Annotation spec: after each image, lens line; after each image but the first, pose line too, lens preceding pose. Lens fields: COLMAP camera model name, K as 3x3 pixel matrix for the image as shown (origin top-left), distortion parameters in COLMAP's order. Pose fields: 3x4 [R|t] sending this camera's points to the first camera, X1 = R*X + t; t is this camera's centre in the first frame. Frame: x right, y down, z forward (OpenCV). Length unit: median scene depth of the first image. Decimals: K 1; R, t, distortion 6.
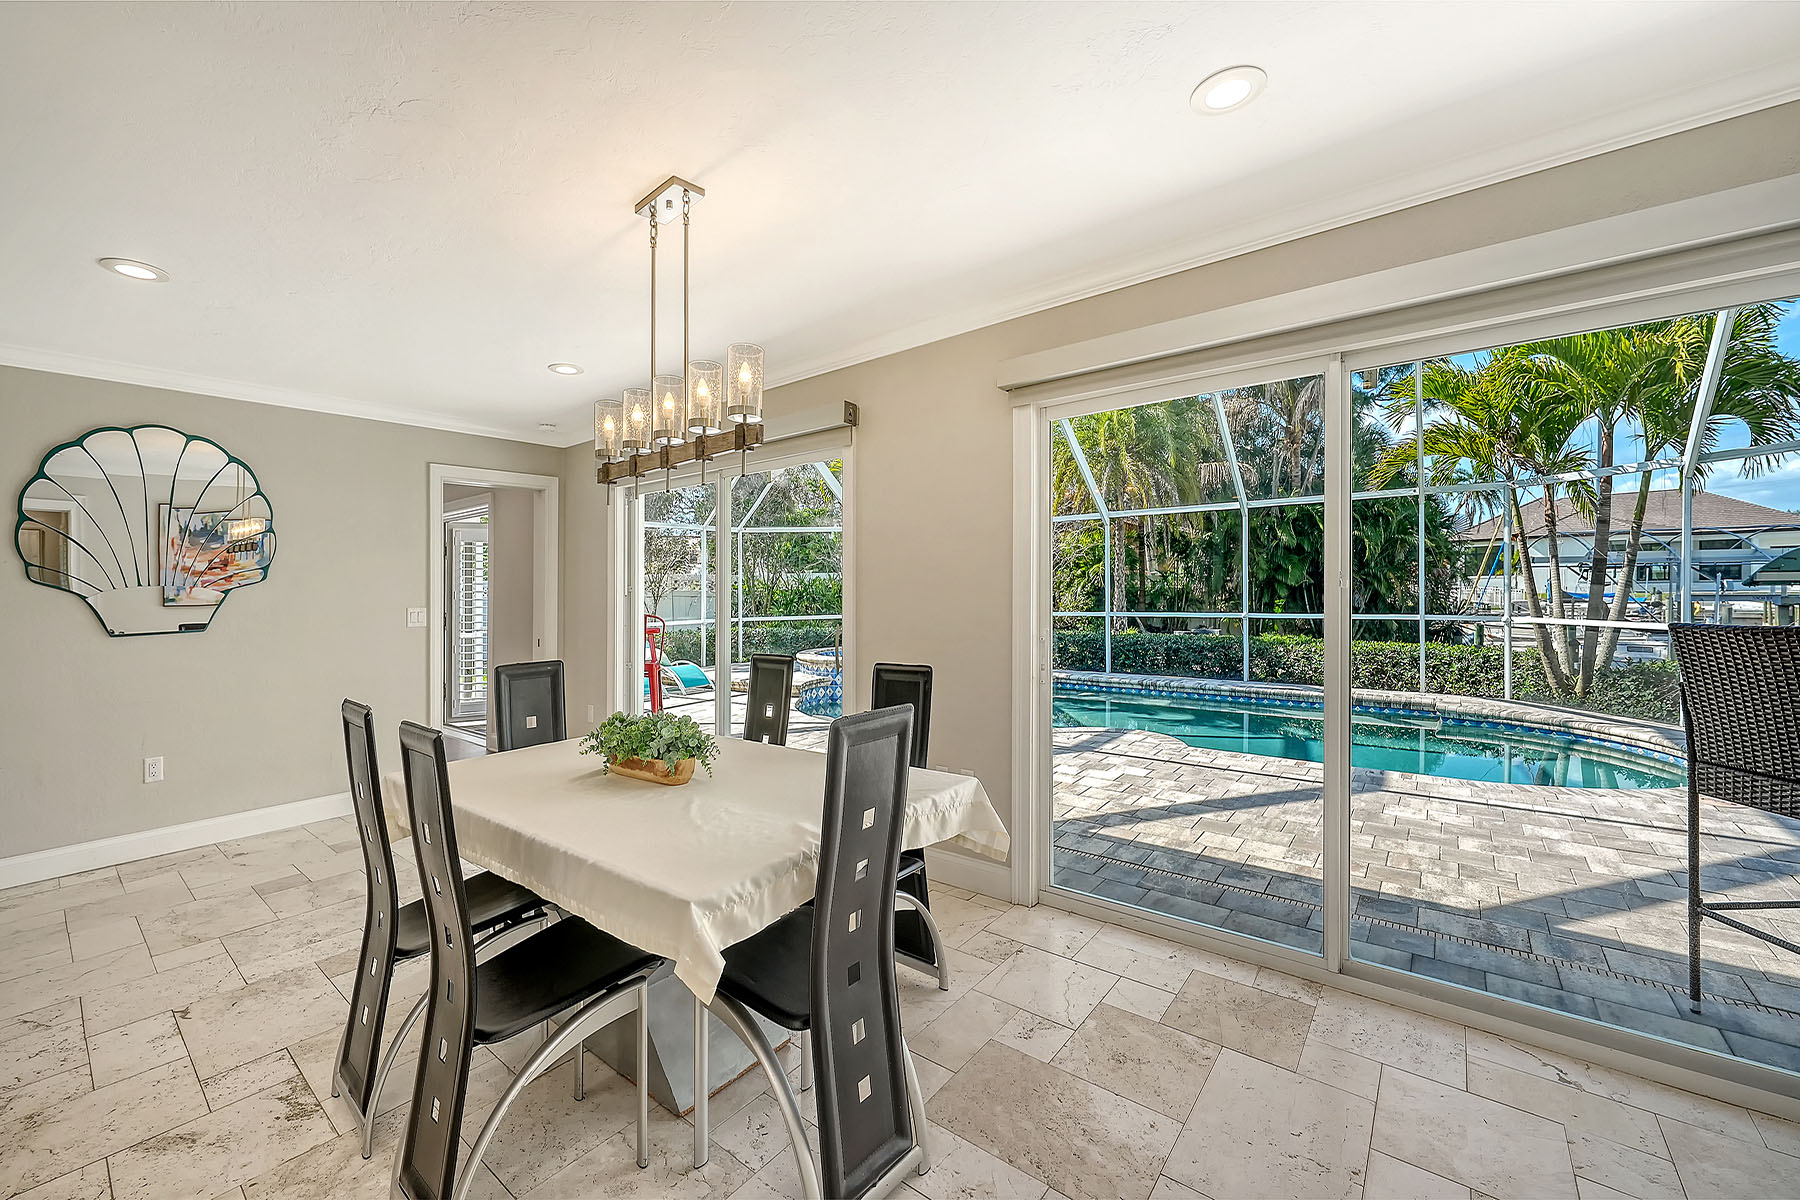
lens RADIAL K [[700.1, 0, 885.6], [0, 700.1, 606.8], [0, 0, 1]] dist [0.001372, 0.000009]
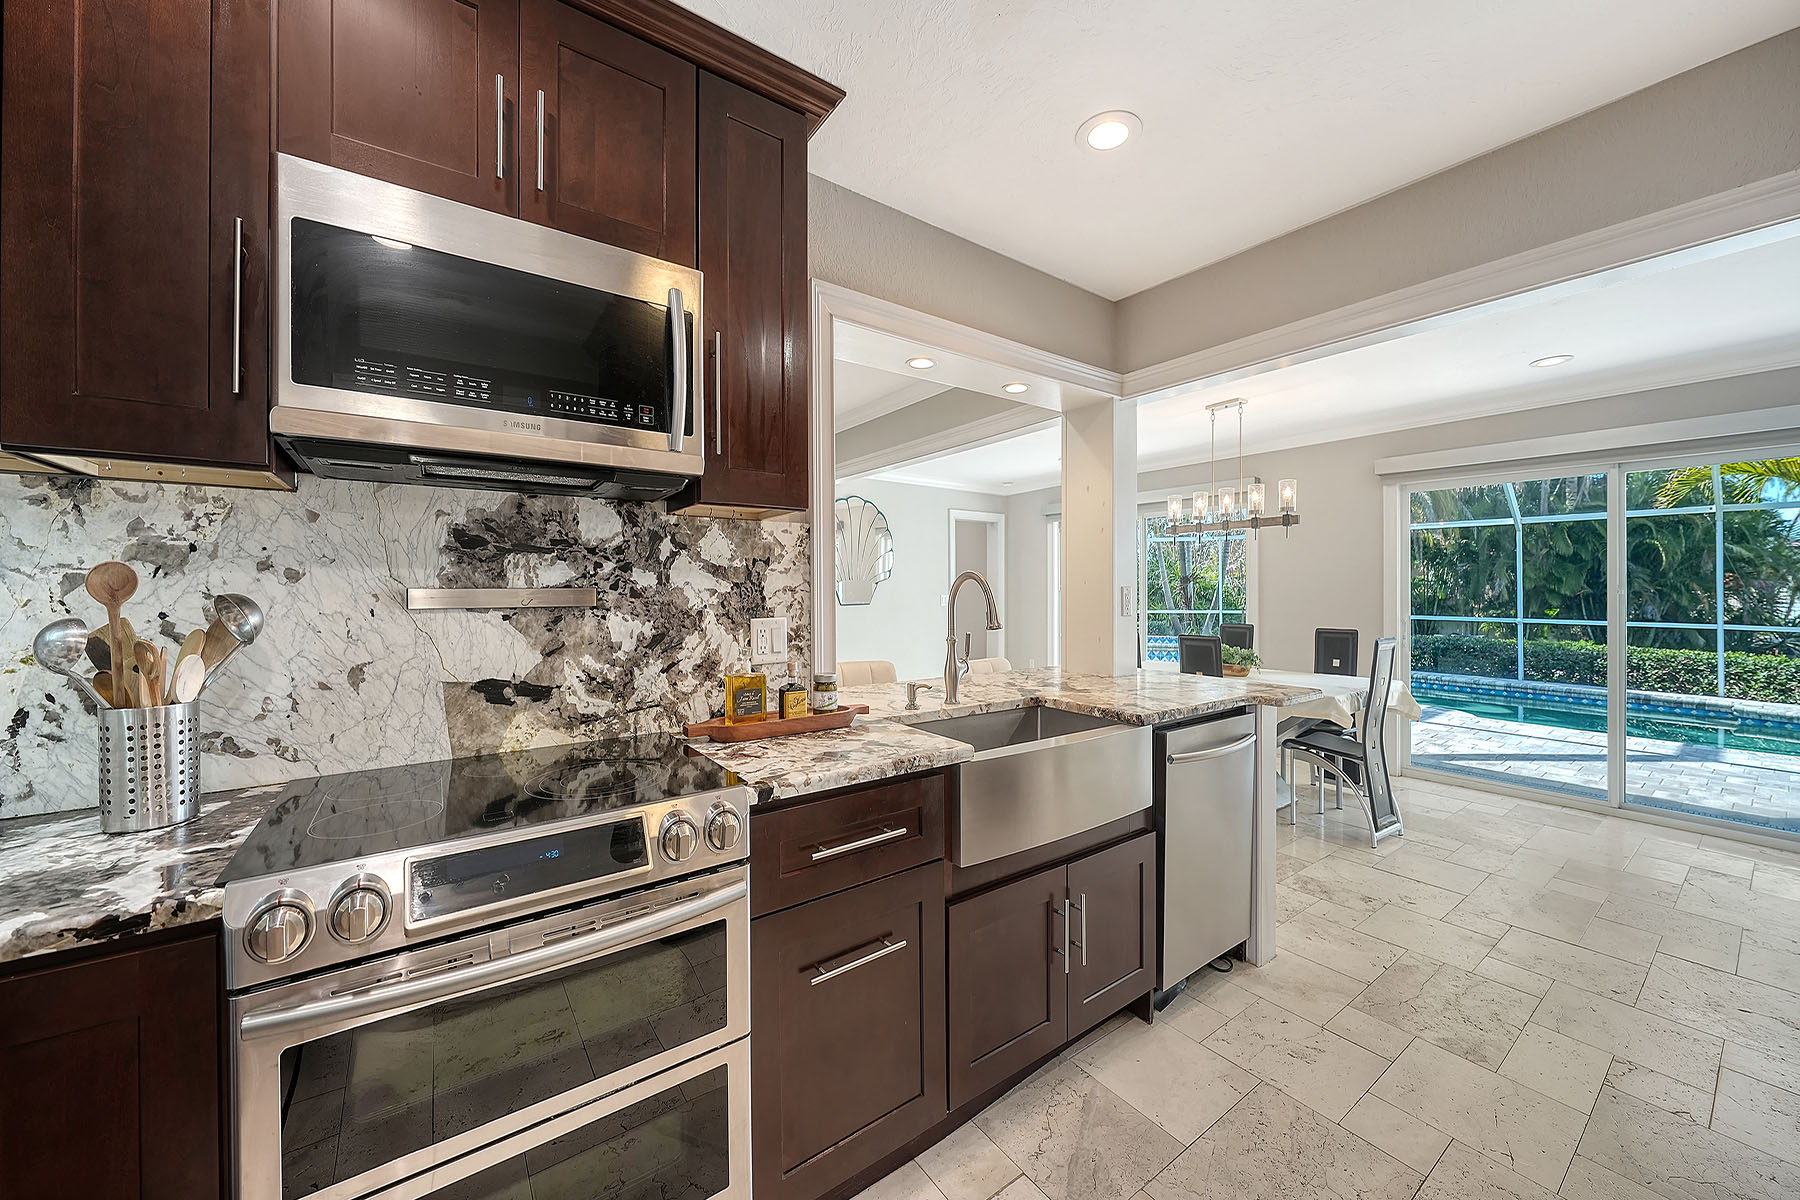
lens RADIAL K [[650.2, 0, 907.9], [0, 650.2, 584.2], [0, 0, 1]] dist [-0.007652, 0.000759]
pose [[0.964310, 0.019625, -0.264046, -0.170212], [-0.027768, 0.999246, -0.027144, 0.011028], [0.263314, 0.033507, 0.964128, -0.272656]]
